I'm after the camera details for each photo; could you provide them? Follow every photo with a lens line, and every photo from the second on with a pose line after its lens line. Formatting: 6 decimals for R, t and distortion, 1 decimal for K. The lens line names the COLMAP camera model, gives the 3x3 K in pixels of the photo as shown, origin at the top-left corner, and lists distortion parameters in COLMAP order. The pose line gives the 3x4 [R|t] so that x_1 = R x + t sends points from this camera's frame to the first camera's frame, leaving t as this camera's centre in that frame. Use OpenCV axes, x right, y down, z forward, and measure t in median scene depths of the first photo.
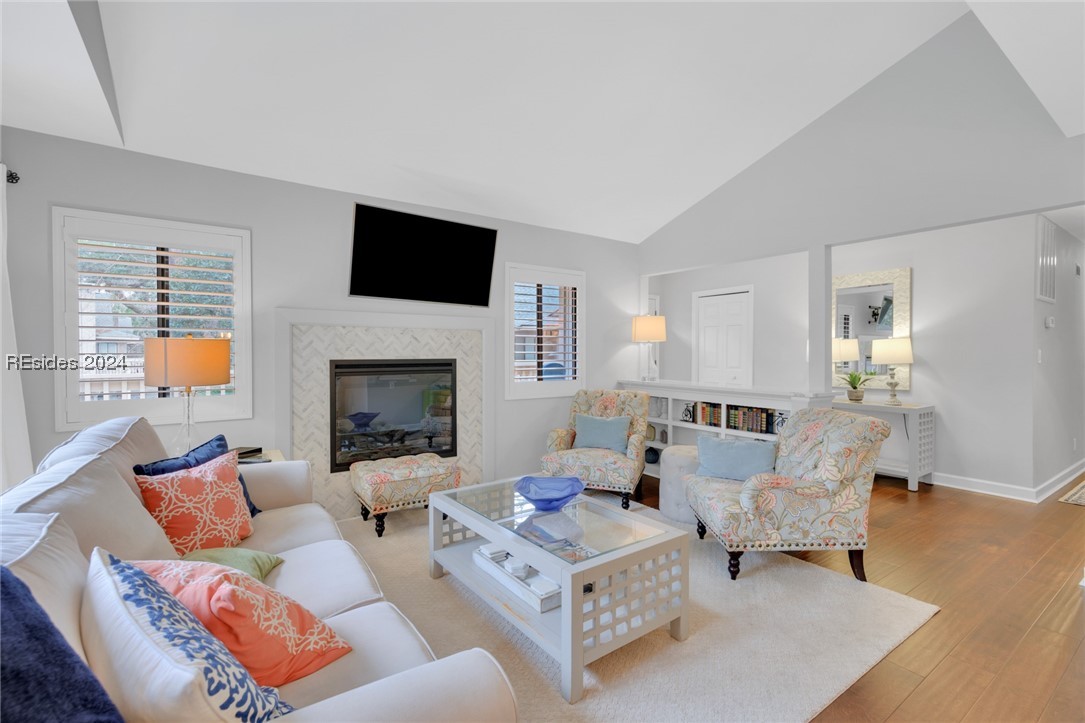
lens RADIAL K [[477.6, 0, 542.4], [0, 477.6, 359.3], [0, 0, 1]] dist [0.008314, -0.000697]
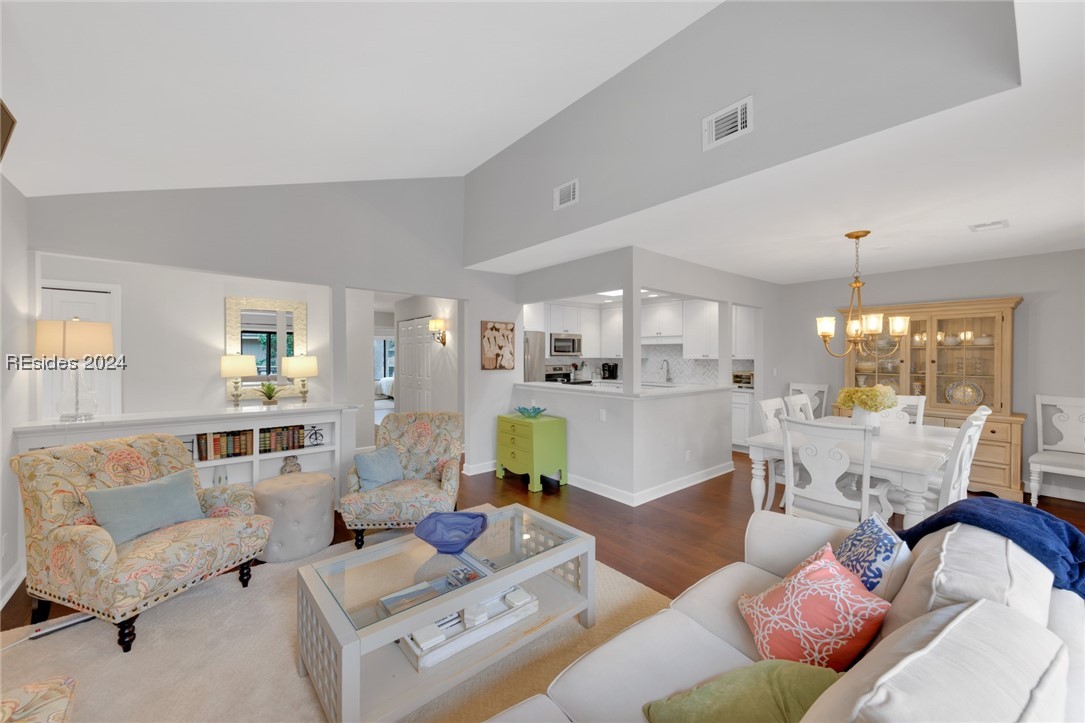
lens RADIAL K [[408.9, 0, 541.5], [0, 408.9, 358.2], [0, 0, 1]] dist [-0.007672, 0.000554]
pose [[-0.086980, -0.007274, 0.996184, -0.505085], [0.010696, 0.999909, 0.008235, -0.049982], [-0.996153, 0.011371, -0.086894, 0.549864]]
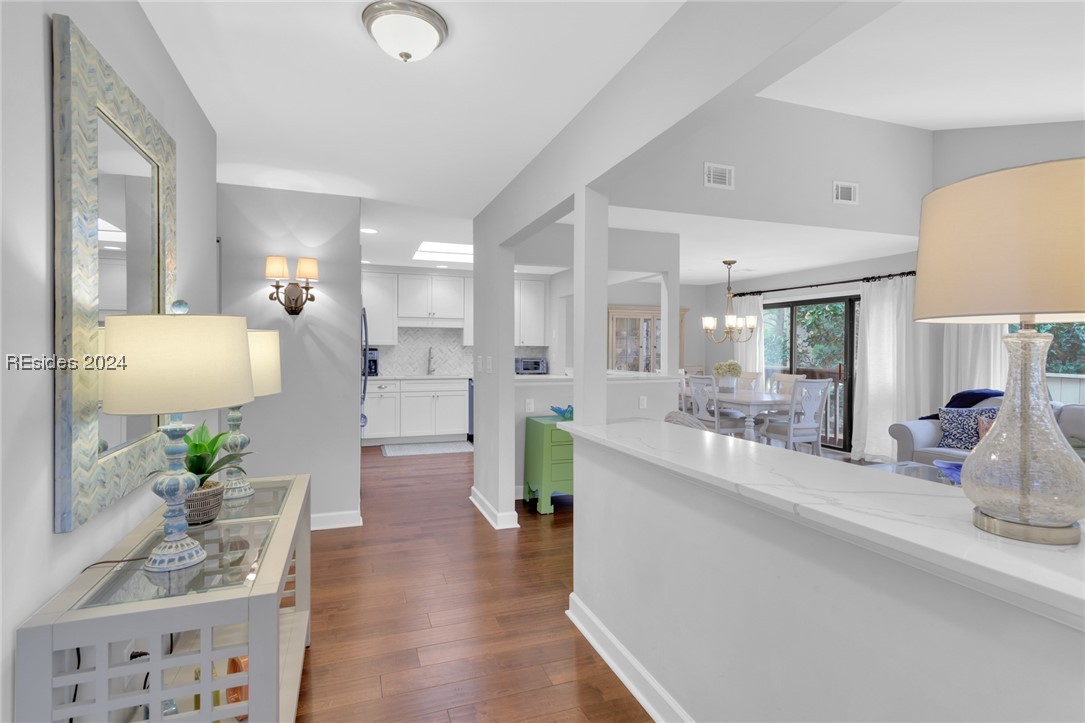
lens RADIAL K [[528.5, 0, 535.5], [0, 528.5, 355.4], [0, 0, 1]] dist [0.016863, 0.000040]
pose [[-0.964952, -0.007741, 0.262312, 0.457913], [-0.001467, 0.999708, 0.024108, -0.037126], [-0.262422, 0.022878, -0.964682, 1.632141]]
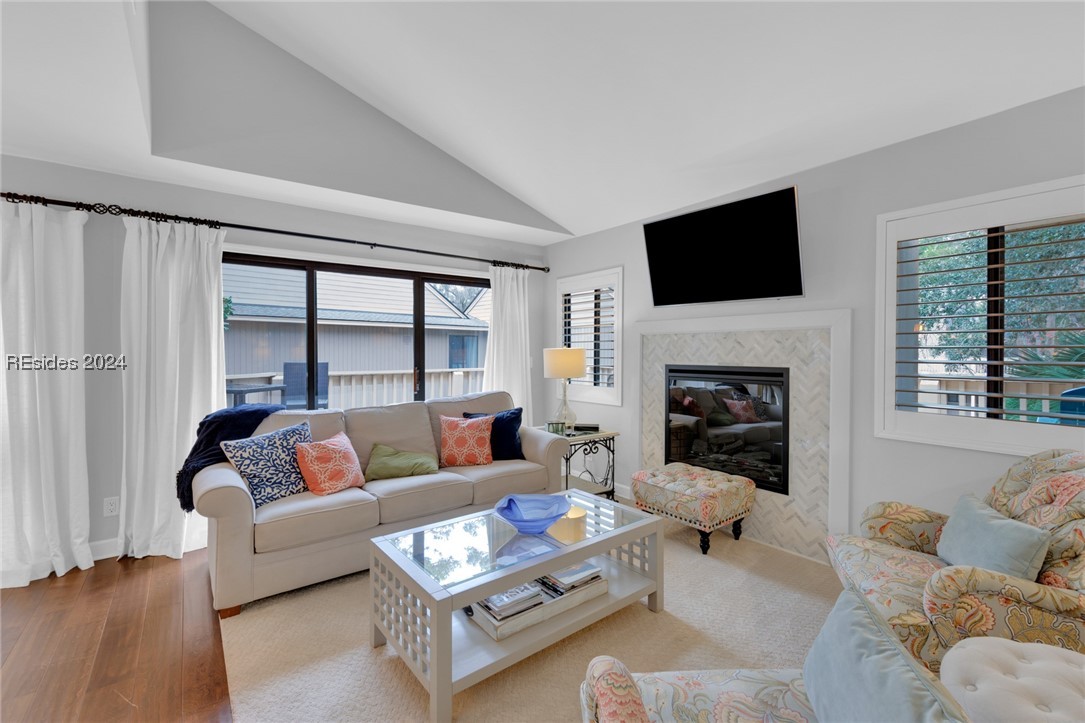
lens RADIAL K [[464.2, 0, 557.4], [0, 464.2, 355.7], [0, 0, 1]] dist [-0.002668, -0.000545]
pose [[0.060037, 0.010221, -0.998144, 0.564334], [-0.014800, 0.999847, 0.009348, -0.023200], [0.998086, 0.014211, 0.060179, 0.614113]]
